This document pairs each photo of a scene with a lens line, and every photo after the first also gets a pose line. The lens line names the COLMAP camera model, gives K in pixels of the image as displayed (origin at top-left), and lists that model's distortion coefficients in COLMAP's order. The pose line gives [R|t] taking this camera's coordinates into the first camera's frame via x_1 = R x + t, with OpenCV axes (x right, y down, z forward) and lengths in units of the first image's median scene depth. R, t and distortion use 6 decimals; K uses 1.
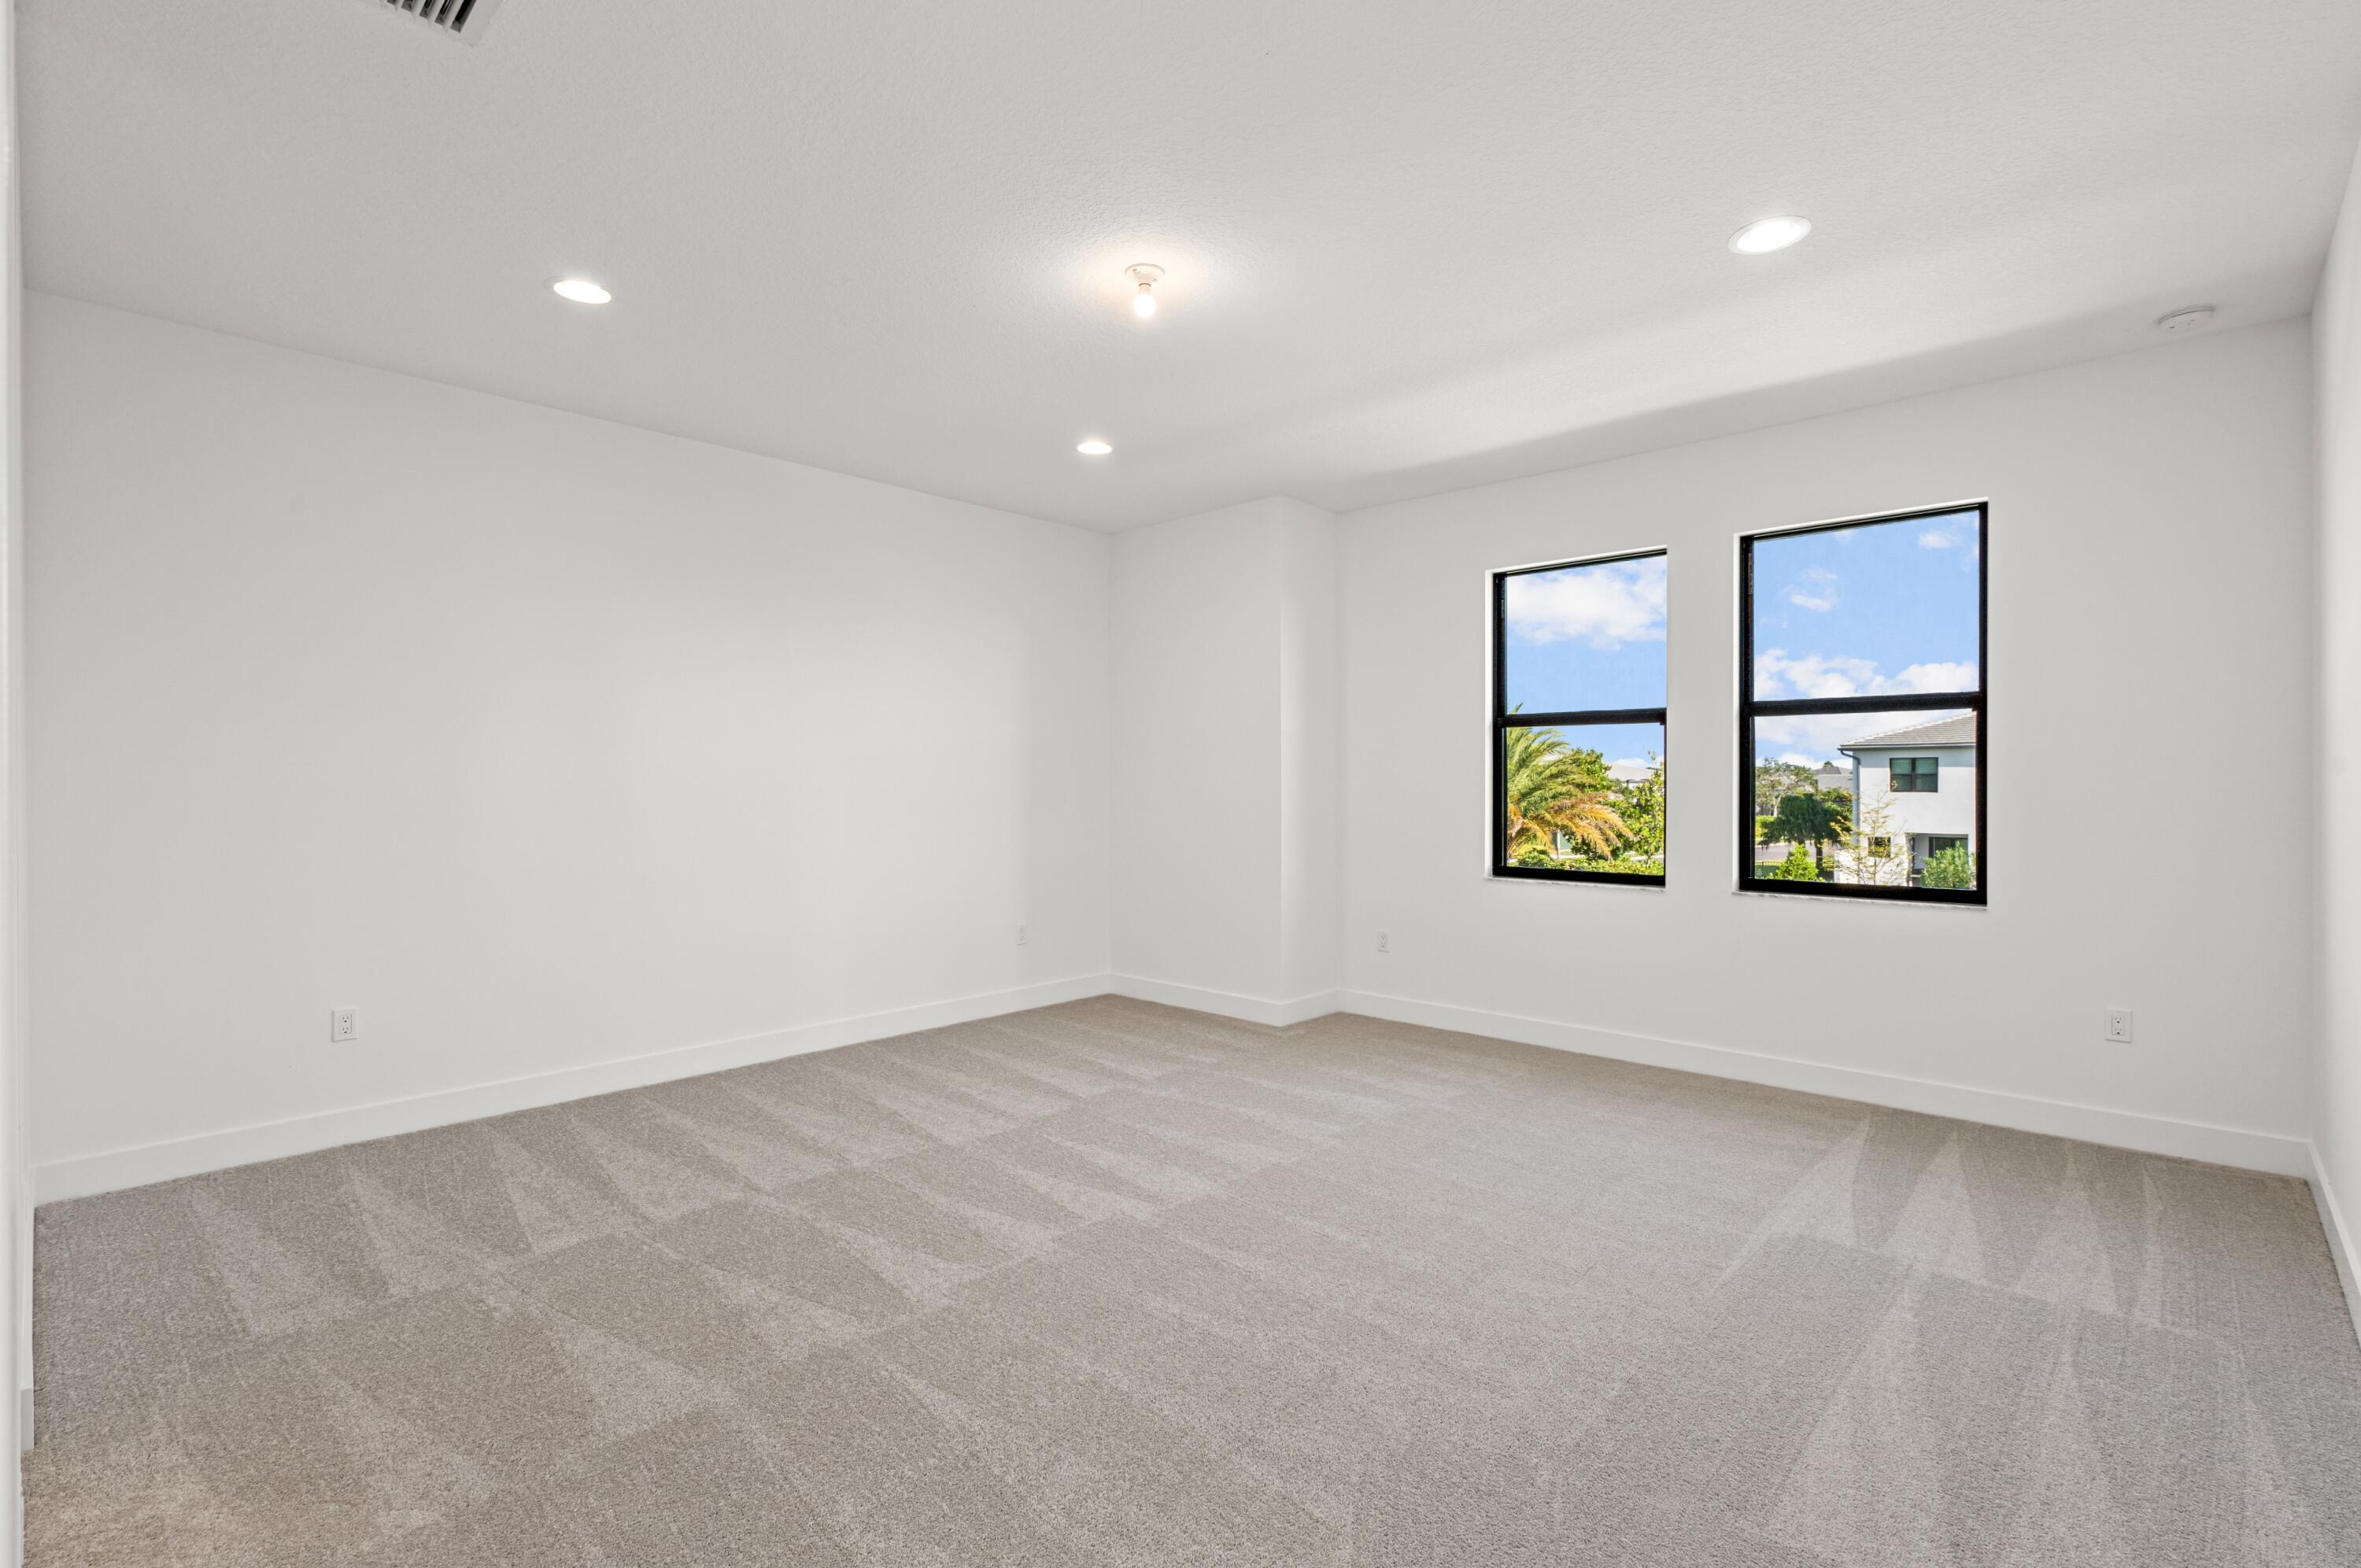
lens RADIAL K [[1076.9, 0, 1179.2], [0, 1076.9, 790.1], [0, 0, 1]] dist [-0.005049, 0.001138]
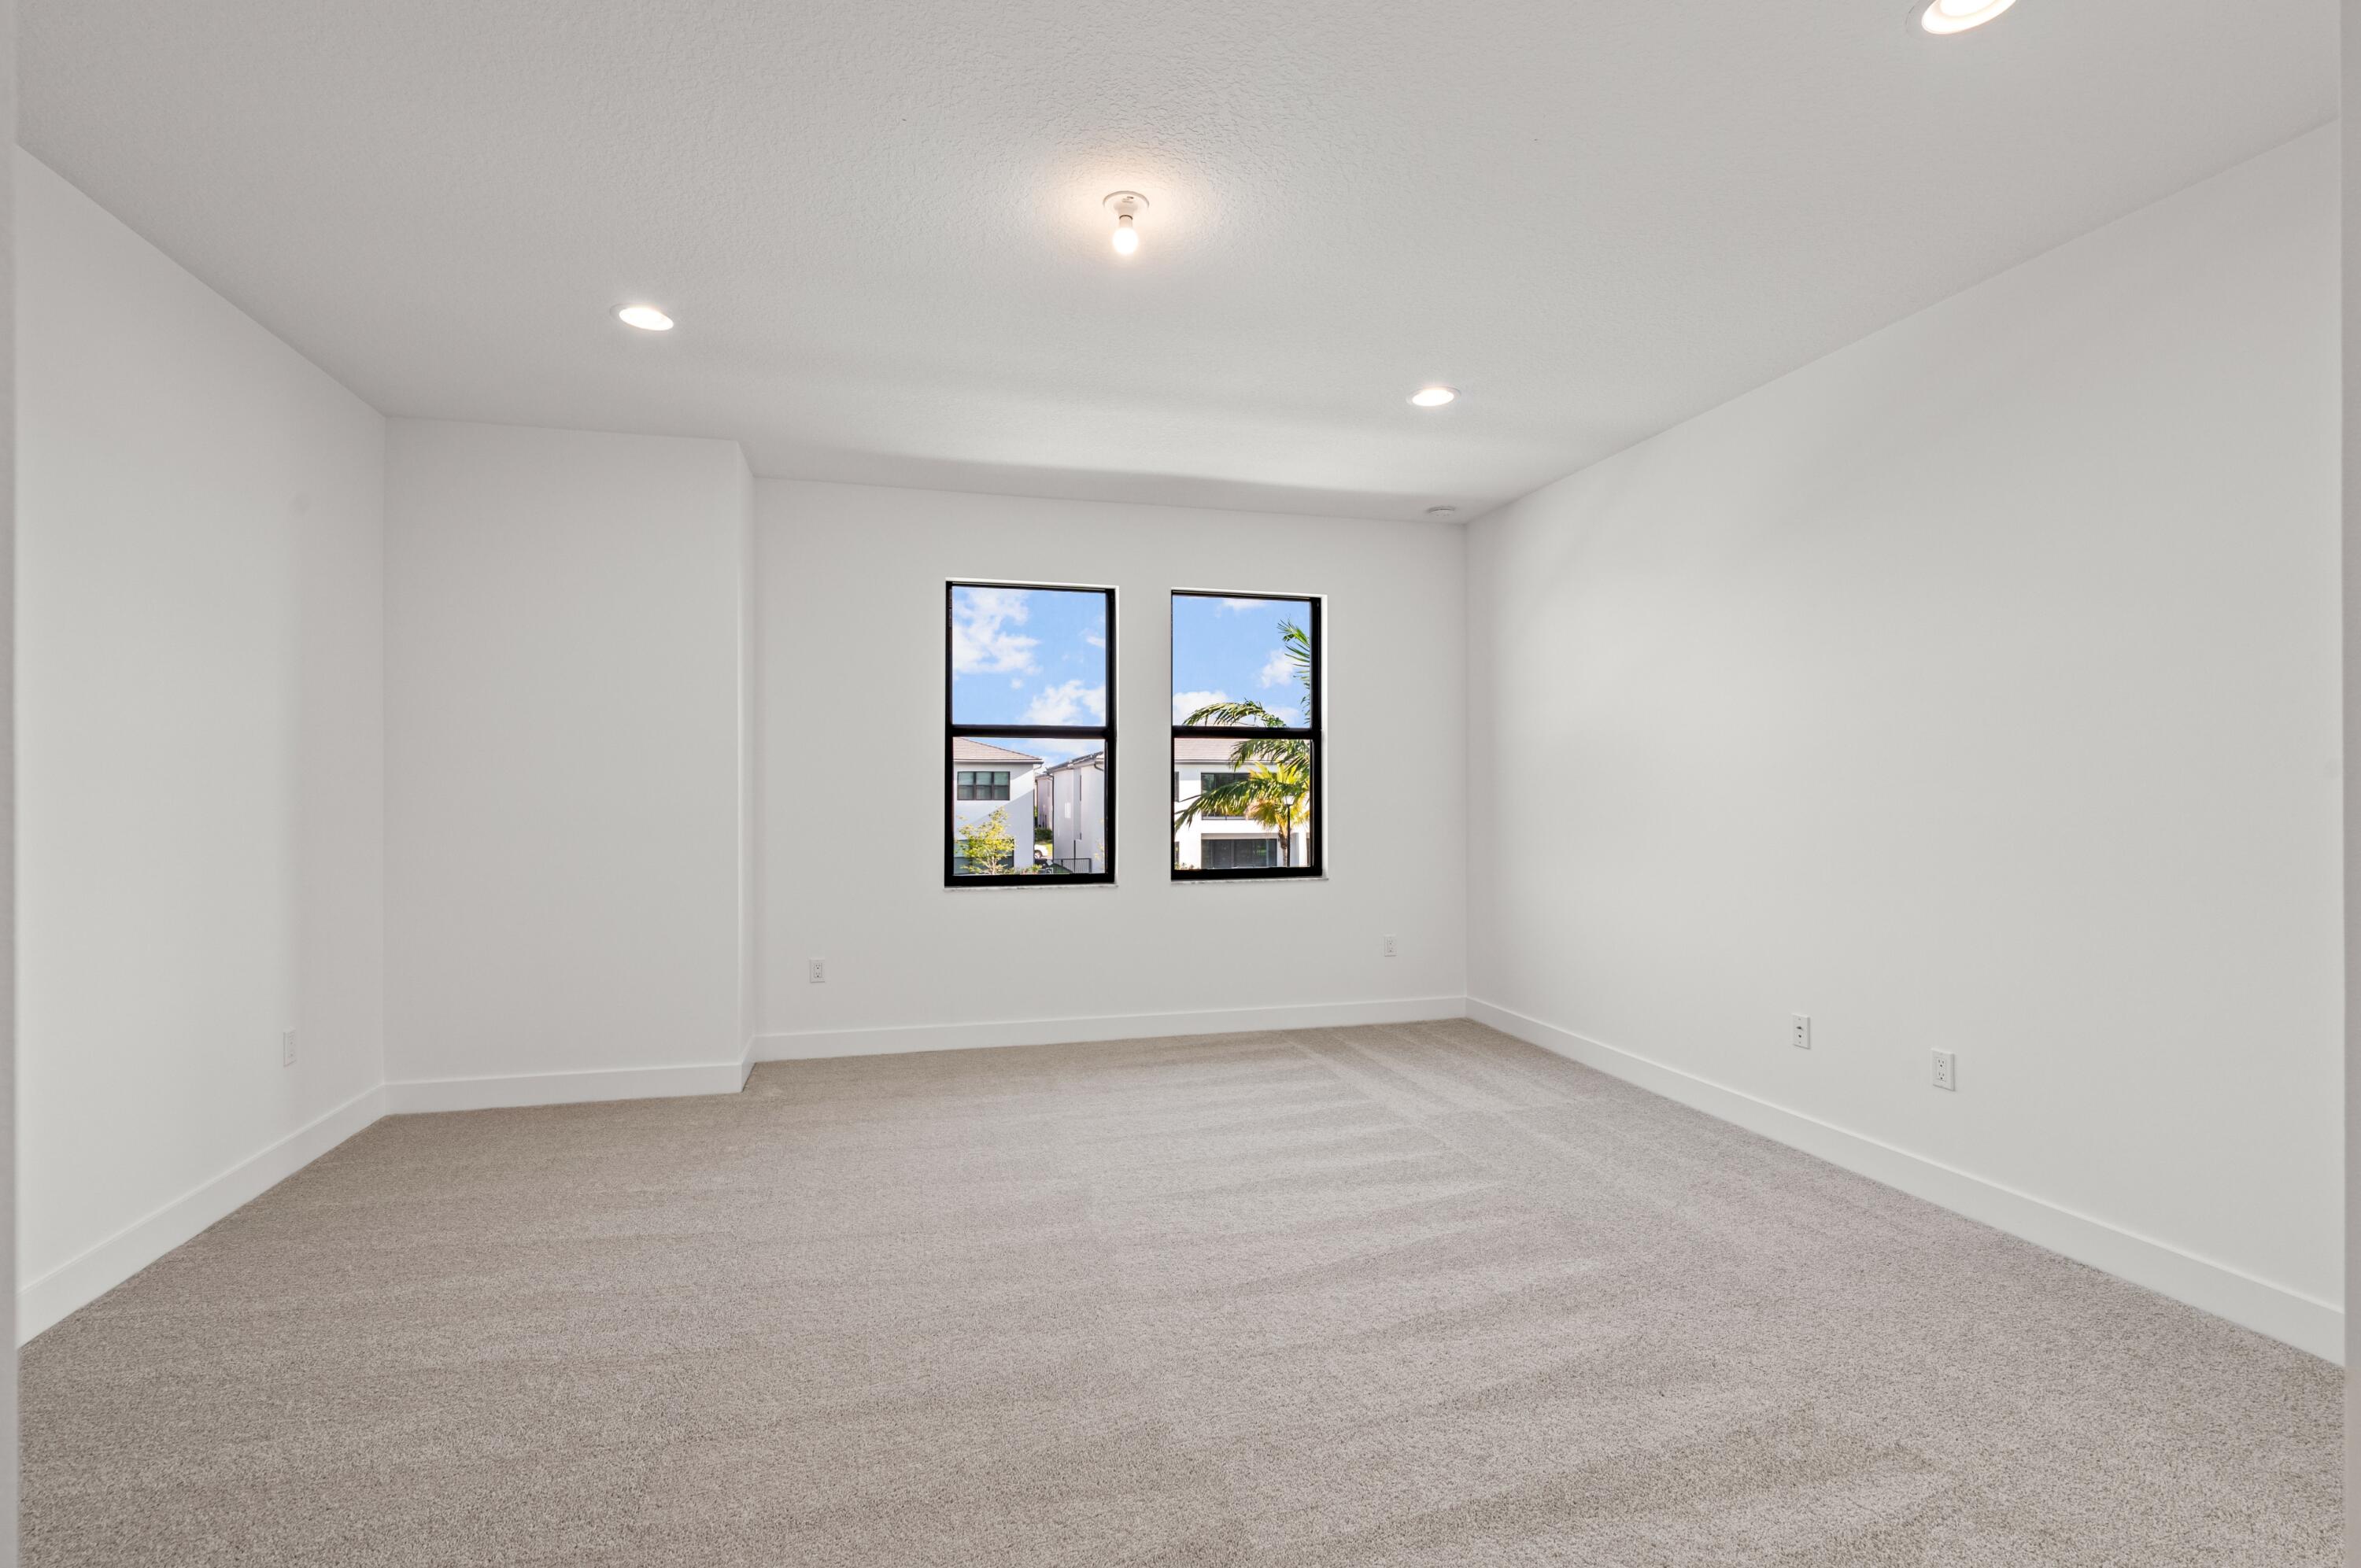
lens RADIAL K [[1076.9, 0, 1190.7], [0, 1076.9, 794.1], [0, 0, 1]] dist [-0.005049, 0.001138]
pose [[0.528124, -0.002075, 0.849165, -0.429249], [0.006655, 0.999976, -0.001695, -0.001789], [-0.849141, 0.006546, 0.528125, 0.289185]]
